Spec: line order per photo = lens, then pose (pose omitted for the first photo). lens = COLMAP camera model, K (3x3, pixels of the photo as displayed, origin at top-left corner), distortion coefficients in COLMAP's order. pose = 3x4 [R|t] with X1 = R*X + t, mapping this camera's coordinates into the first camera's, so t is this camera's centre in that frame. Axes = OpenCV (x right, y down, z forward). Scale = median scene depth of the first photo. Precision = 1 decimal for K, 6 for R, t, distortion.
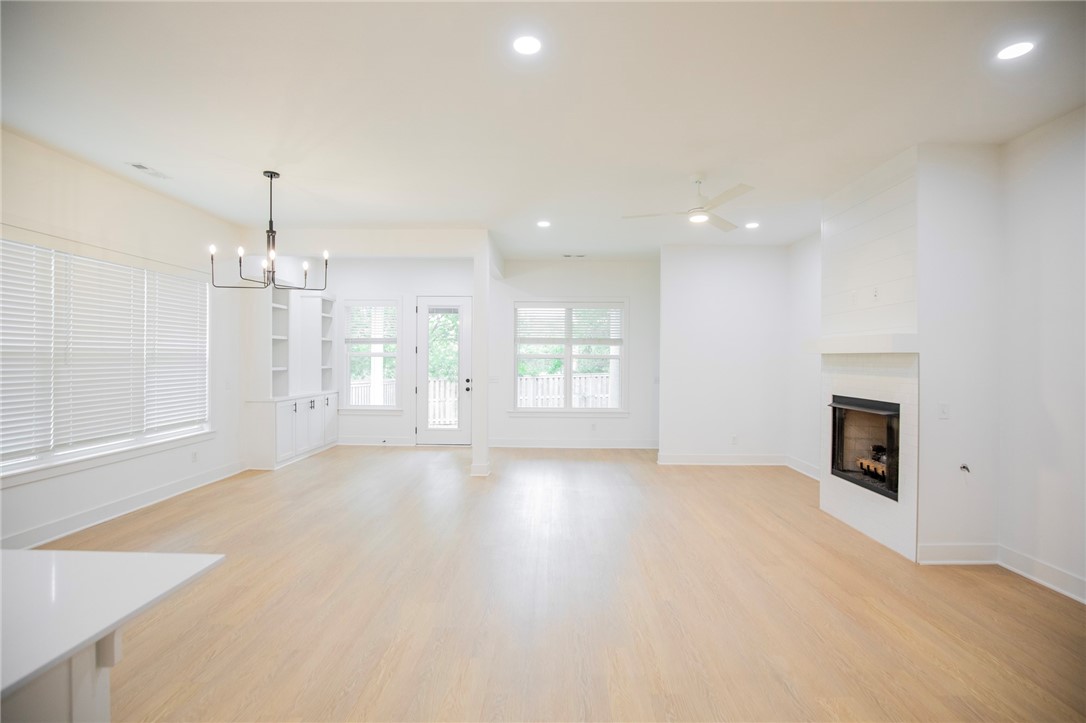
lens RADIAL K [[502.5, 0, 548.0], [0, 502.5, 358.8], [0, 0, 1]] dist [-0.033293, 0.006499]
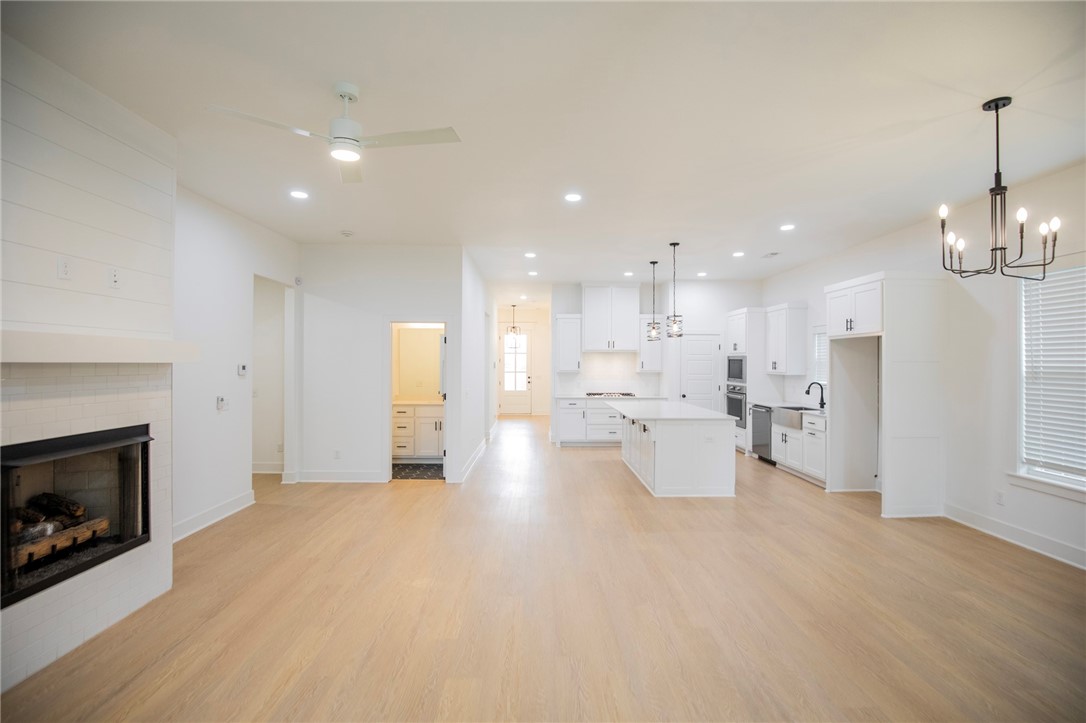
lens RADIAL K [[502.5, 0, 548.1], [0, 502.5, 359.7], [0, 0, 1]] dist [-0.033293, 0.006499]
pose [[-0.999416, -0.012152, -0.031952, 0.036183], [-0.011971, 0.999911, -0.005851, -0.011330], [0.032020, -0.005465, -0.999472, 1.022610]]
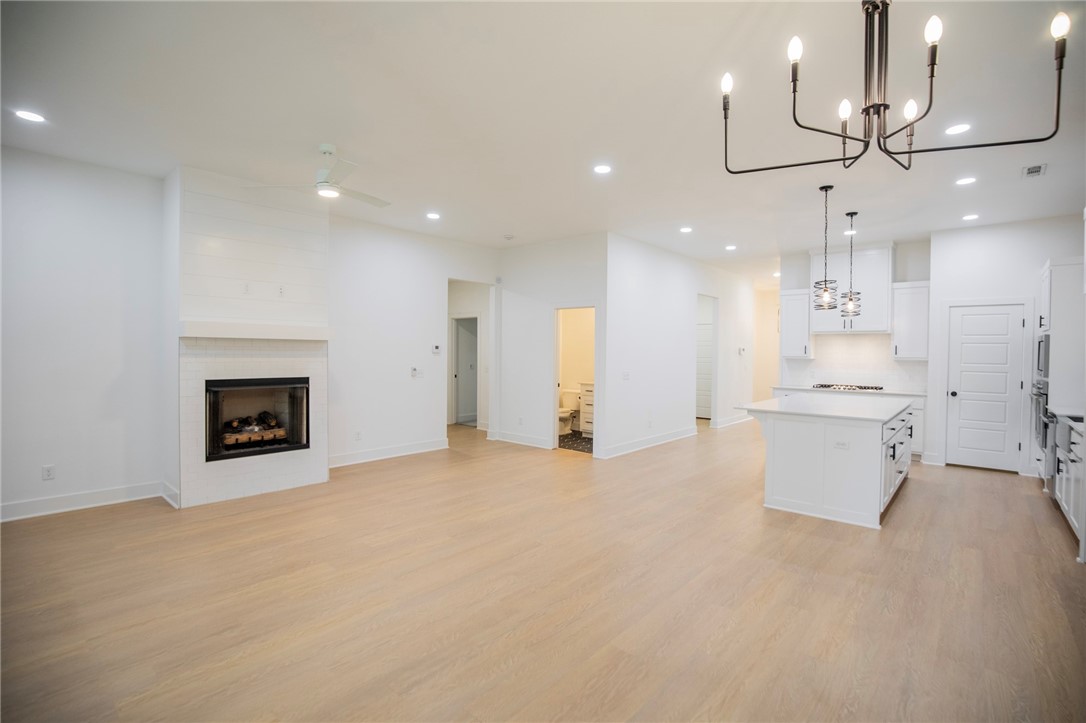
lens RADIAL K [[502.5, 0, 553.7], [0, 502.5, 358.2], [0, 0, 1]] dist [-0.033293, 0.006499]
pose [[-0.763154, -0.023883, 0.645775, -0.386208], [-0.015931, 0.999708, 0.018146, 0.001318], [-0.646020, 0.003561, -0.763312, 0.893332]]
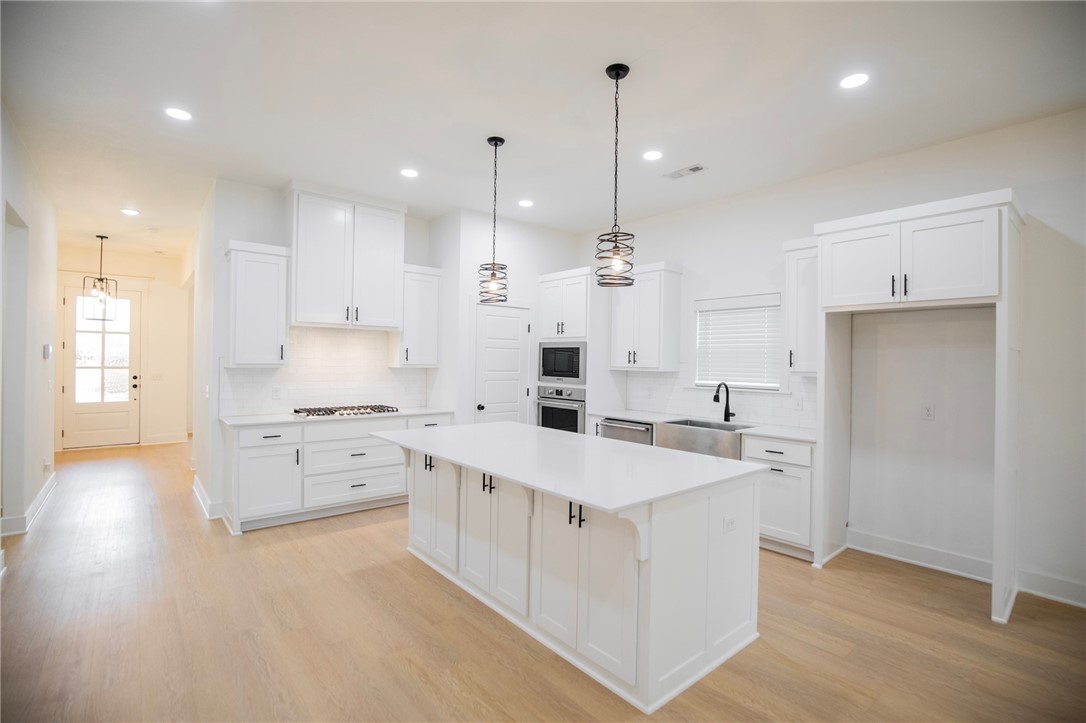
lens RADIAL K [[502.5, 0, 549.0], [0, 502.5, 357.6], [0, 0, 1]] dist [-0.033293, 0.006499]
pose [[-0.754838, -0.023331, -0.655496, 0.072164], [-0.020133, 0.999720, -0.012398, 0.001755], [0.655602, 0.003839, -0.755096, 0.378571]]
